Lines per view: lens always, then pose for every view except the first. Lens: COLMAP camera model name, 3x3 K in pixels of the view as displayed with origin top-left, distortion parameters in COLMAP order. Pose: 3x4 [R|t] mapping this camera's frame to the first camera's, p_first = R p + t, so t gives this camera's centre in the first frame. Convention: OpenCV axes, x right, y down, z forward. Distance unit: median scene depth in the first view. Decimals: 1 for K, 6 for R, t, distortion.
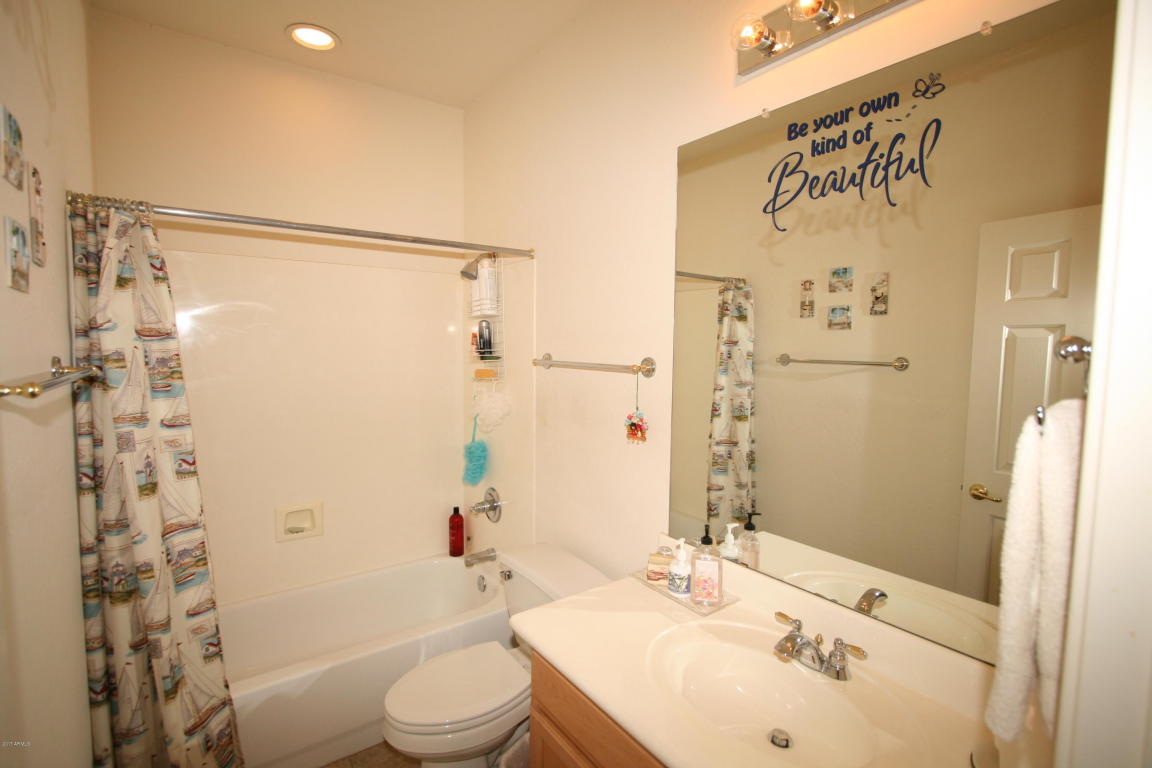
lens RADIAL K [[536.1, 0, 574.2], [0, 536.1, 385.8], [0, 0, 1]] dist [-0.005192, -0.000727]
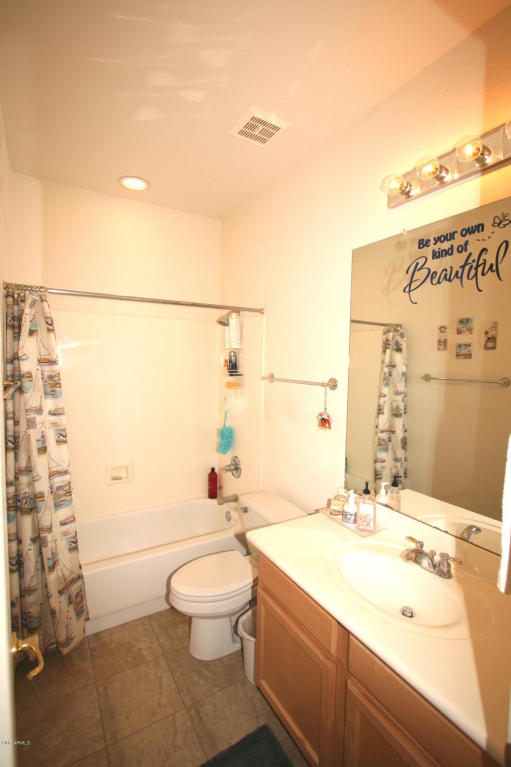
lens RADIAL K [[356.9, 0, 257.7], [0, 356.9, 384.8], [0, 0, 1]] dist [-0.005192, -0.000727]
pose [[0.995935, 0.012868, -0.089155, 0.008063], [-0.014139, 0.999807, -0.013647, -0.014963], [0.088962, 0.014852, 0.995924, -0.101941]]
